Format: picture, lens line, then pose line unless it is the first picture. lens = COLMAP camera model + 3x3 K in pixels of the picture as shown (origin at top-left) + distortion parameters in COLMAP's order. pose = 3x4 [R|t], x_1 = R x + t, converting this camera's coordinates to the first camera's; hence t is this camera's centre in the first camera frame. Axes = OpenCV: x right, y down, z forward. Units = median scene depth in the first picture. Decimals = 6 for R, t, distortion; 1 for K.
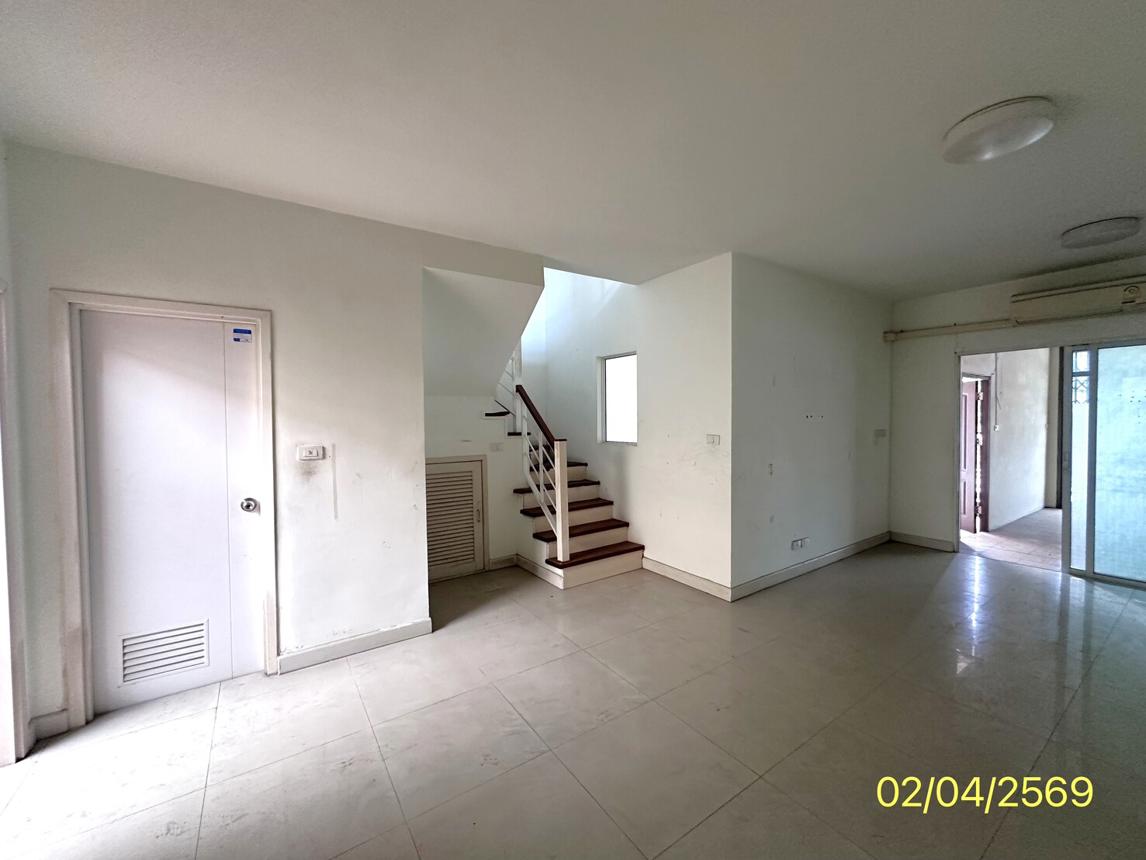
lens RADIAL K [[460.3, 0, 569.7], [0, 460.3, 433.0], [0, 0, 1]] dist [-0.007605, 0.000346]
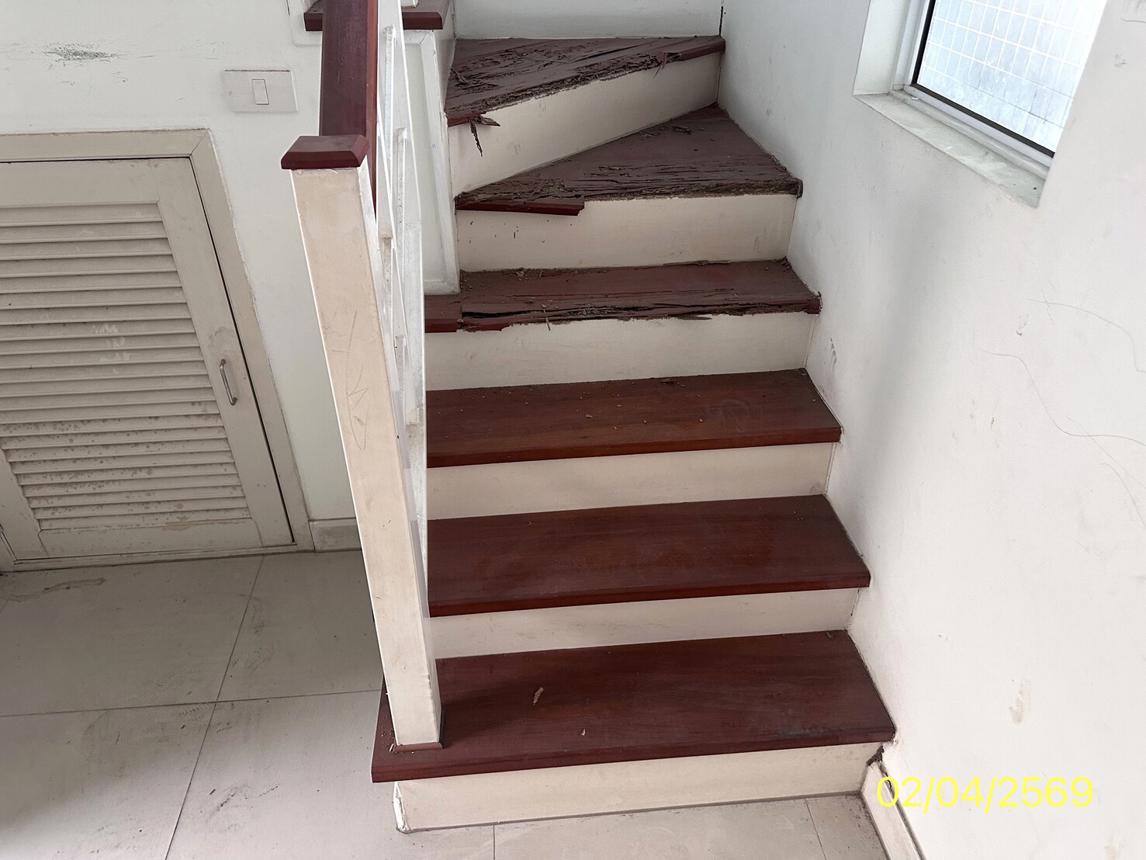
lens RADIAL K [[808.1, 0, 577.5], [0, 808.1, 427.9], [0, 0, 1]] dist [0.005110, -0.000421]
pose [[0.869445, 0.285405, -0.403249, 0.171496], [-0.023451, 0.839167, 0.543369, -0.048529], [0.493473, -0.462972, 0.736302, 0.853115]]
